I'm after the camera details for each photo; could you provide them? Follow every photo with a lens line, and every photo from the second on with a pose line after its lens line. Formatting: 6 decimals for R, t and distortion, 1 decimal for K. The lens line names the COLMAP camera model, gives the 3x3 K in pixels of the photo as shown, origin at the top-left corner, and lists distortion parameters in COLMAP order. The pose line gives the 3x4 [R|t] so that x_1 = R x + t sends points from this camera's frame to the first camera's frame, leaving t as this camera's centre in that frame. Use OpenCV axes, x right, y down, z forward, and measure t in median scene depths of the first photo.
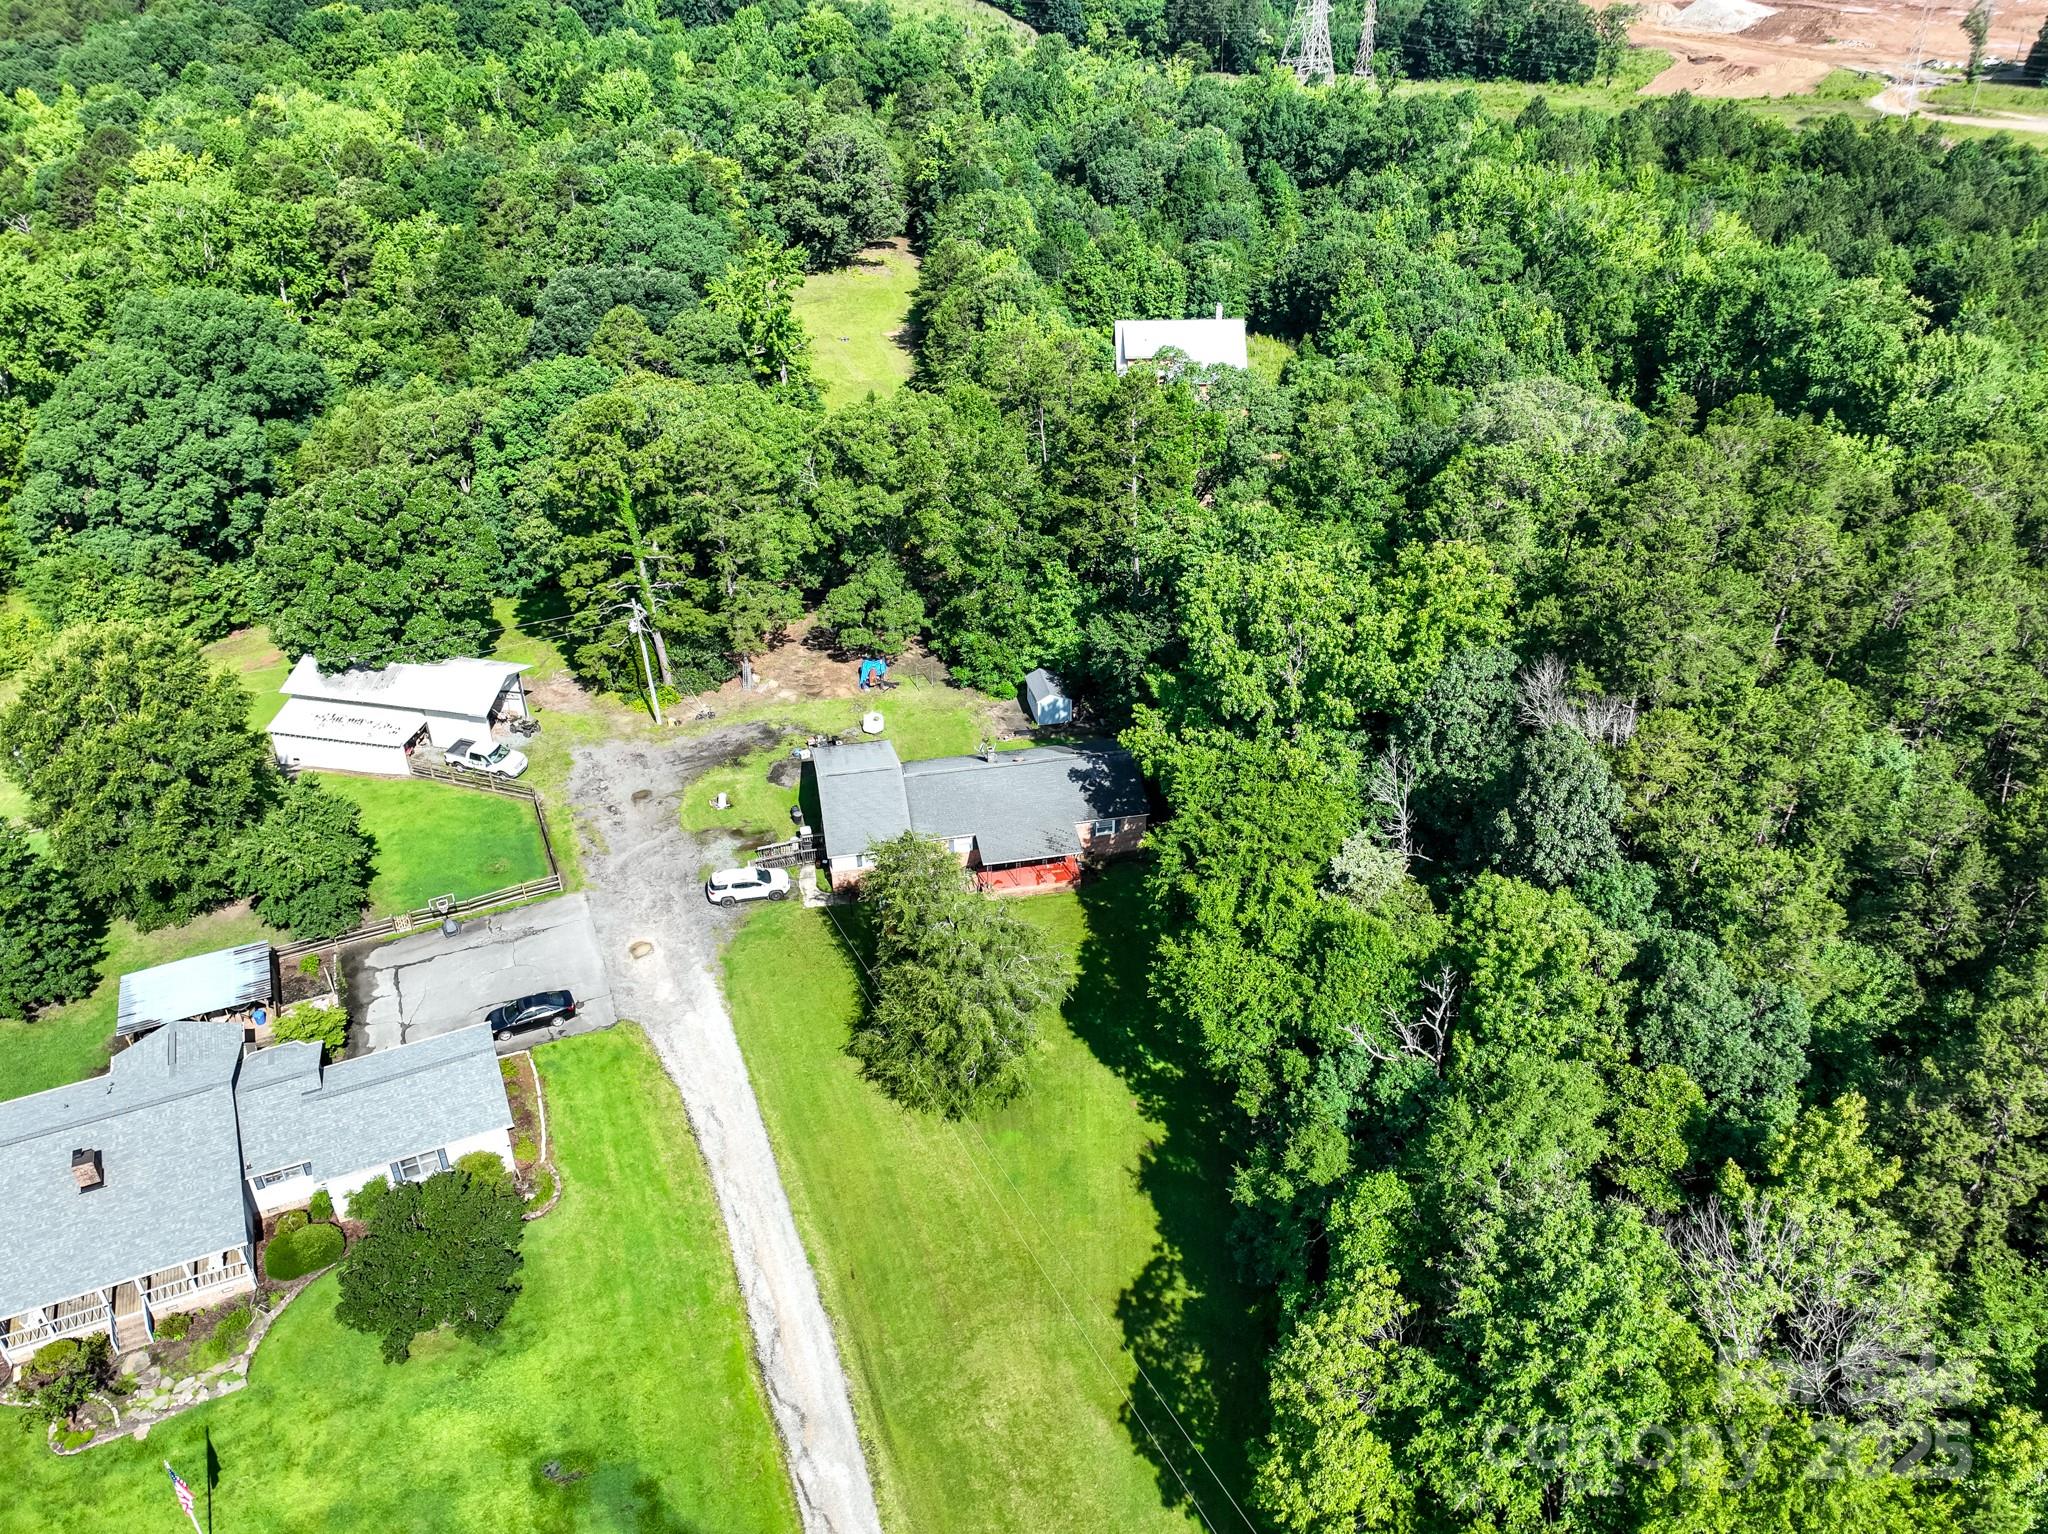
lens RADIAL K [[1550.4, 0, 1016.8], [0, 1550.4, 741.5], [0, 0, 1]] dist [0.003493, 0.007879]
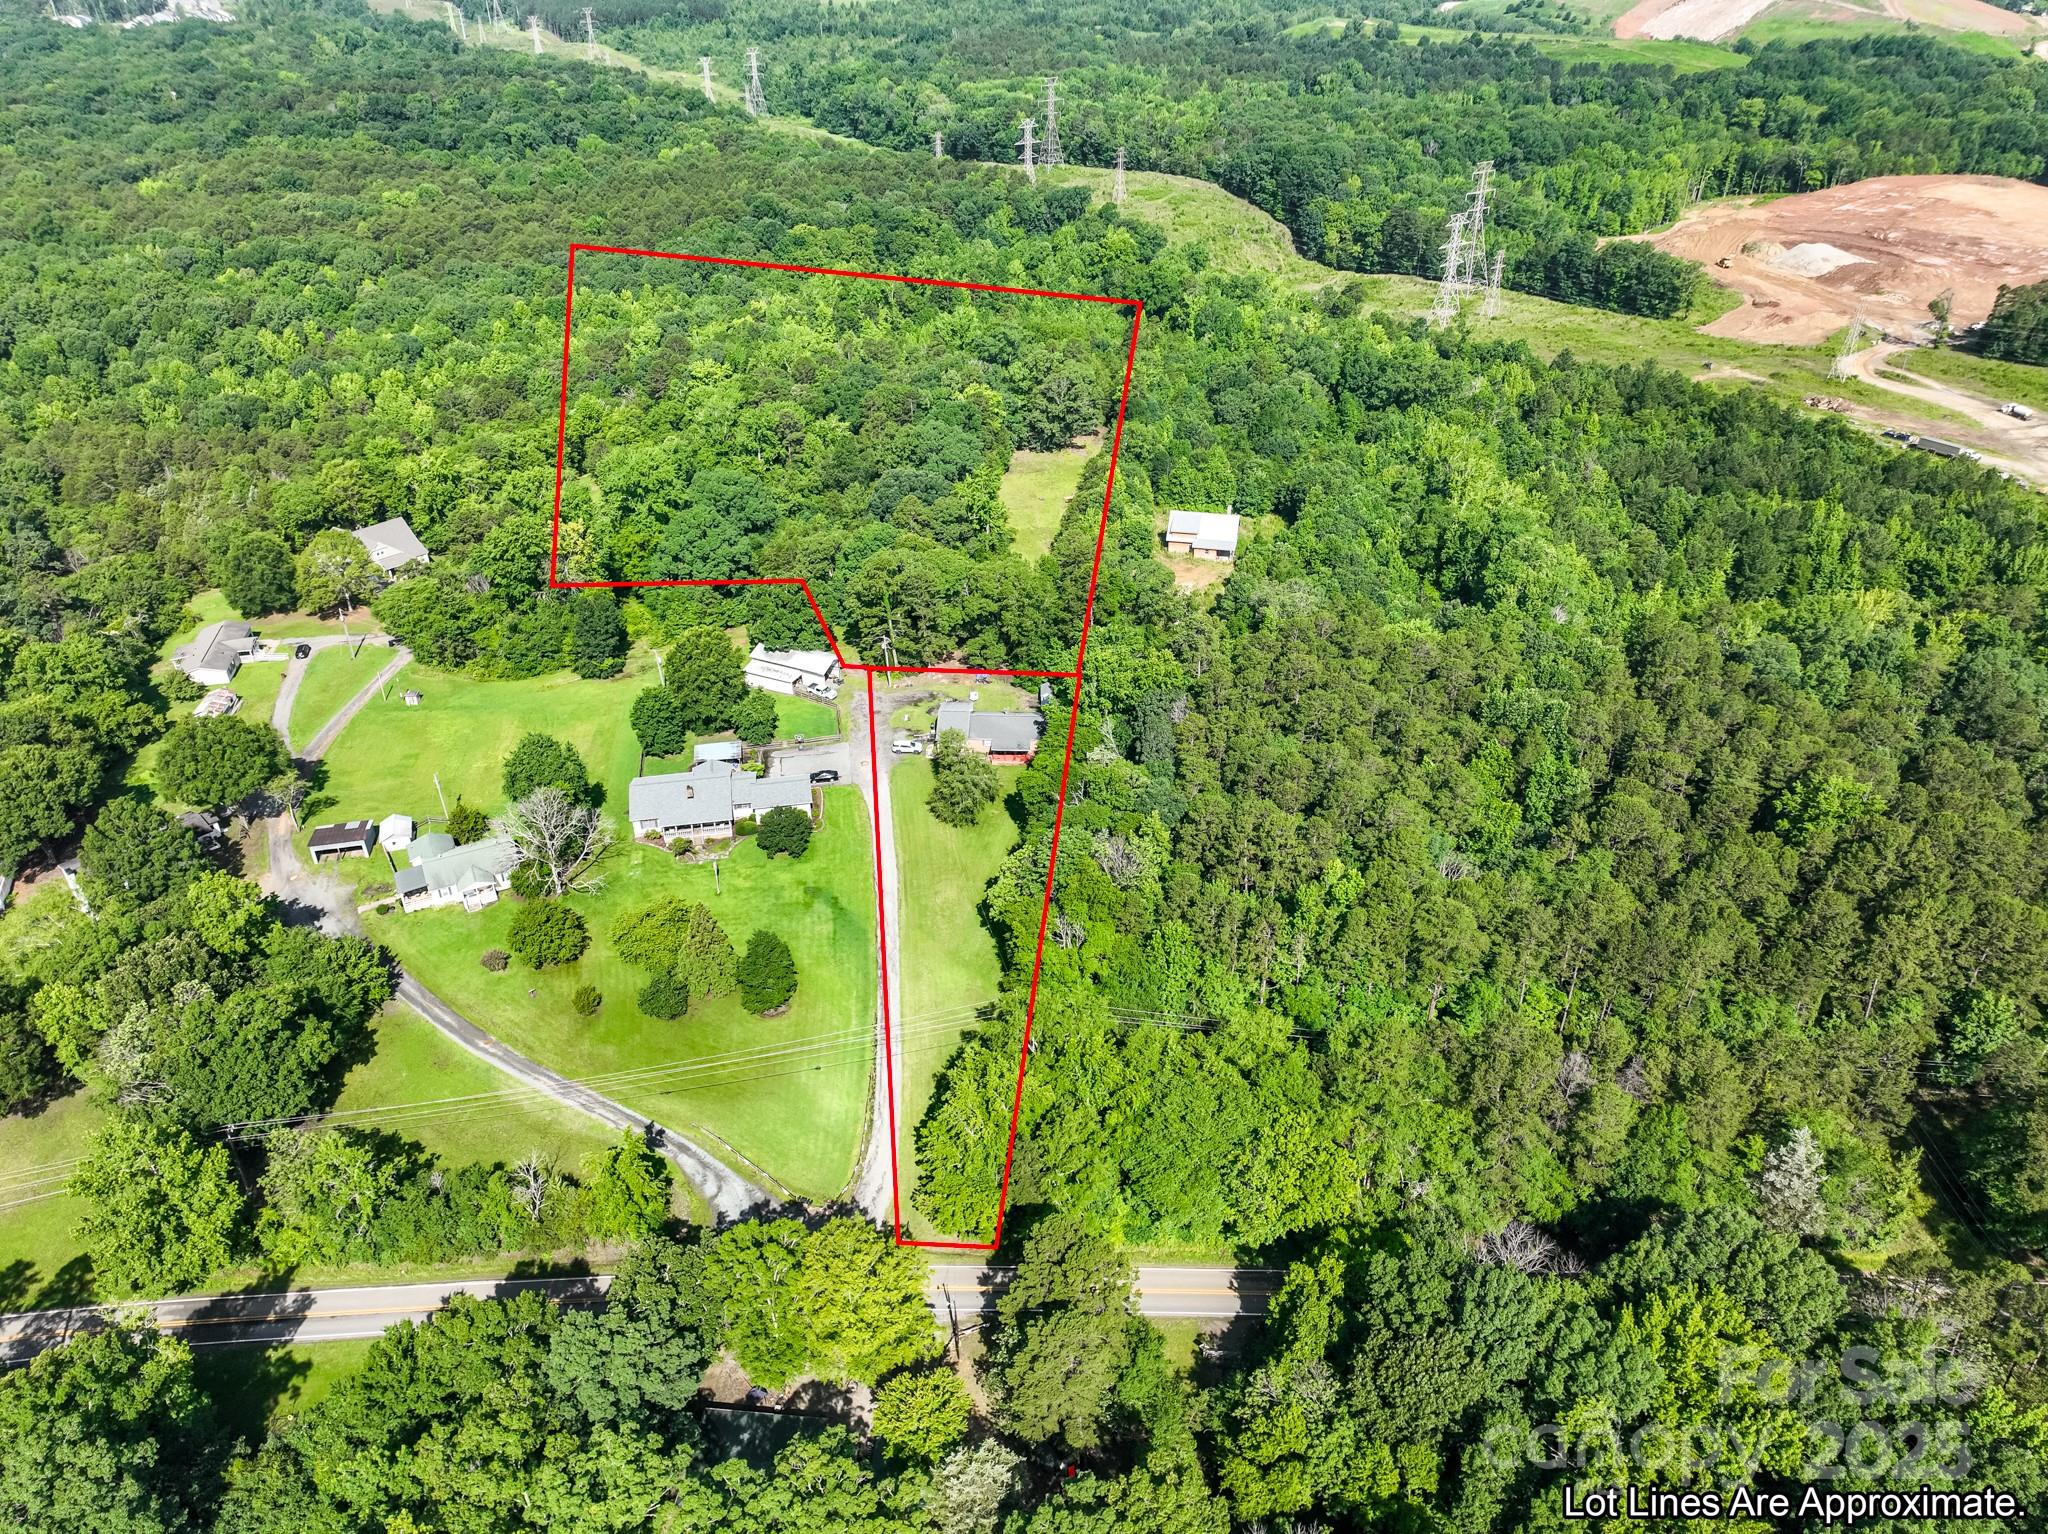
lens RADIAL K [[1442.9, 0, 1024.0], [0, 1442.9, 767.0], [0, 0, 1]] dist [0.006118, 0.006263]
pose [[0.971162, 0.125818, -0.202518, 0.511712], [-0.125426, 0.991992, 0.014822, 0.061774], [0.202761, 0.011007, 0.979166, -1.346095]]
